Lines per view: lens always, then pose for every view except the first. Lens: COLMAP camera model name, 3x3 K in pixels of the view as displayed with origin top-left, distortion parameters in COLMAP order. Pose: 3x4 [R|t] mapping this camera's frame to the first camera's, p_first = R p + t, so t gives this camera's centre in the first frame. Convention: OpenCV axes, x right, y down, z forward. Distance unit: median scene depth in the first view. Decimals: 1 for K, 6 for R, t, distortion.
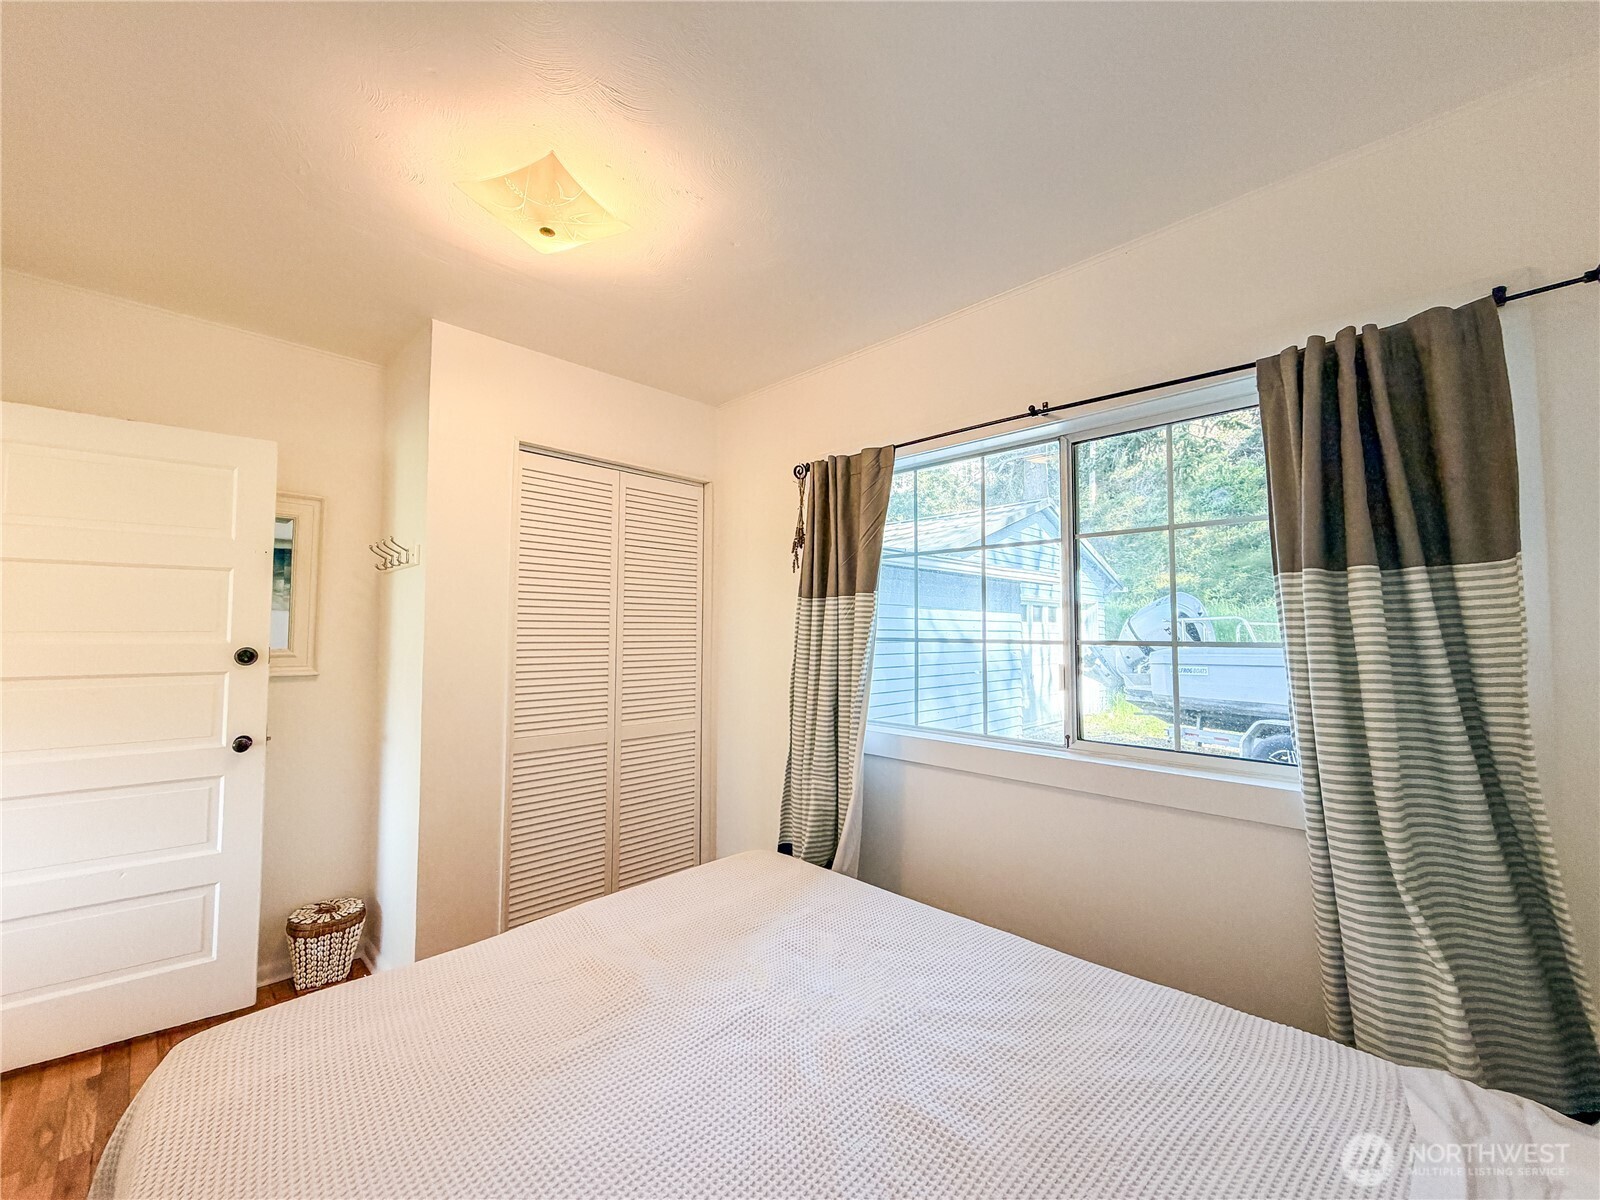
lens RADIAL K [[636.1, 0, 793.0], [0, 636.1, 600.1], [0, 0, 1]] dist [-0.000996, 0.000062]
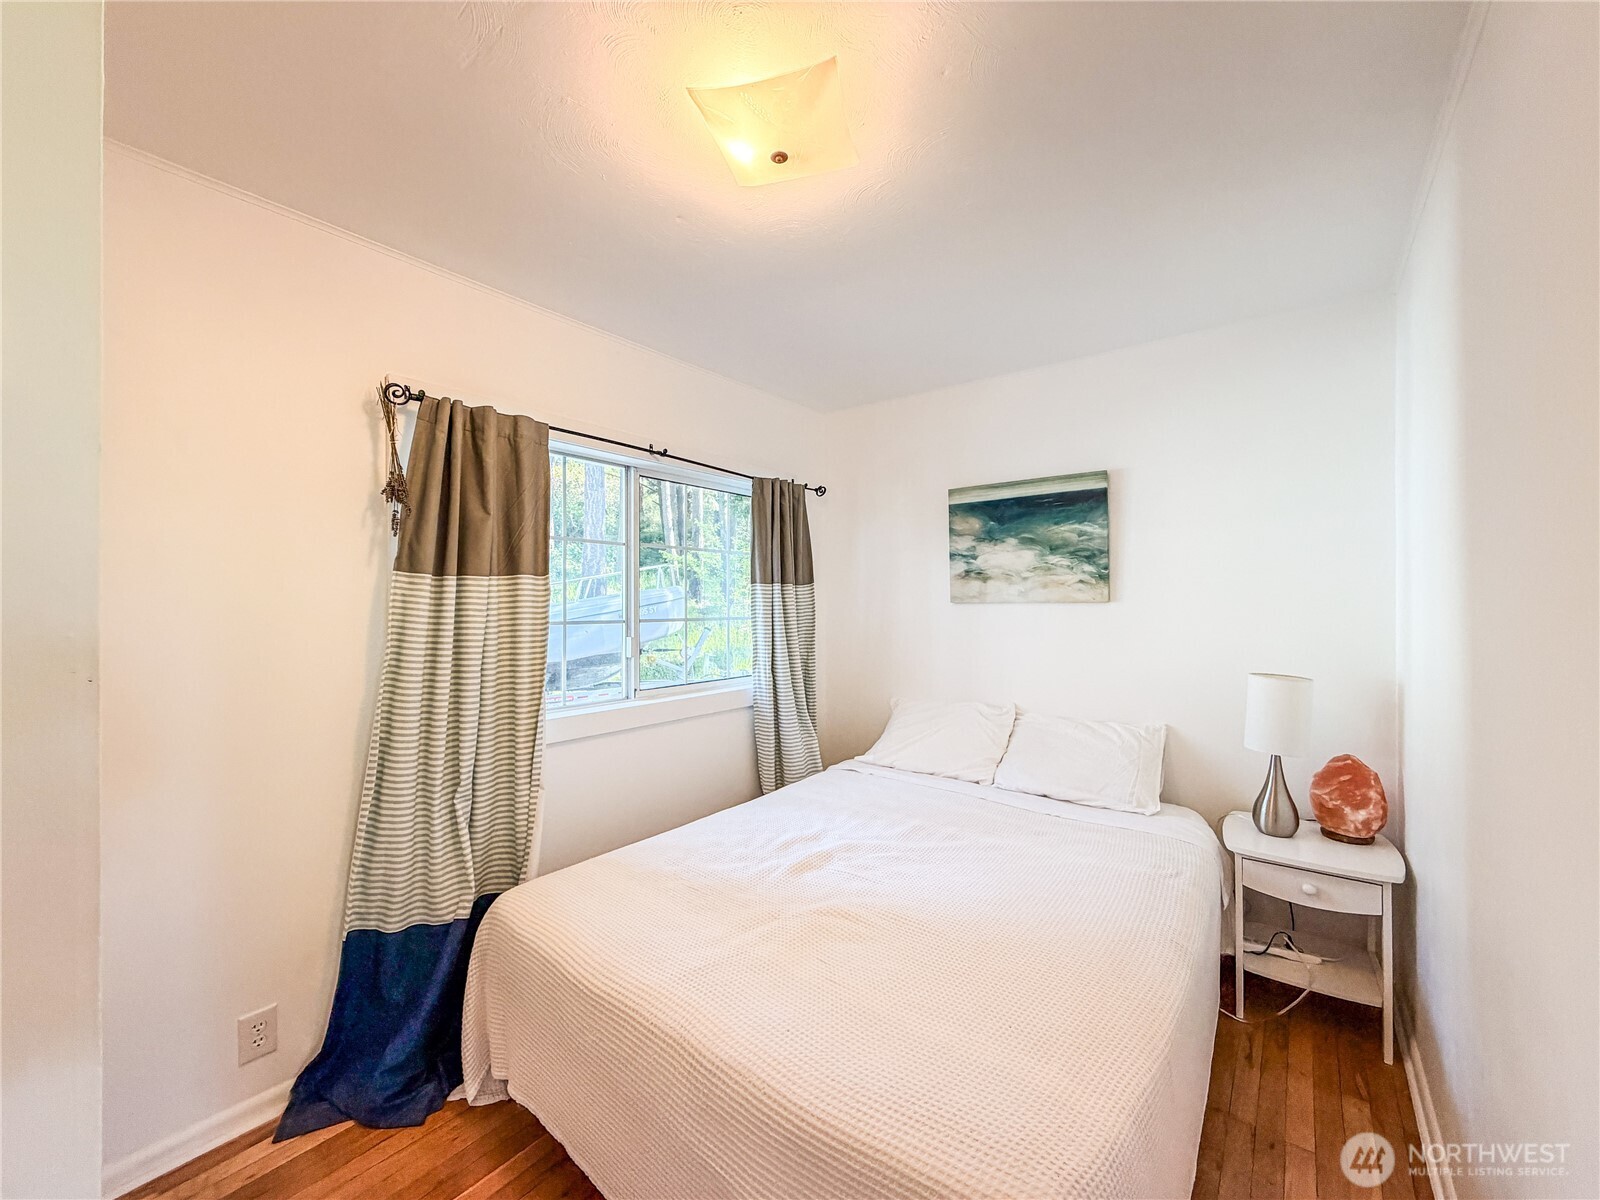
lens RADIAL K [[636.1, 0, 793.0], [0, 636.1, 600.1], [0, 0, 1]] dist [-0.000996, 0.000062]
pose [[-0.117010, 0.025185, 0.992811, -0.850608], [-0.015138, 0.999517, -0.027139, 0.045220], [-0.993015, -0.018205, -0.116572, 0.740007]]
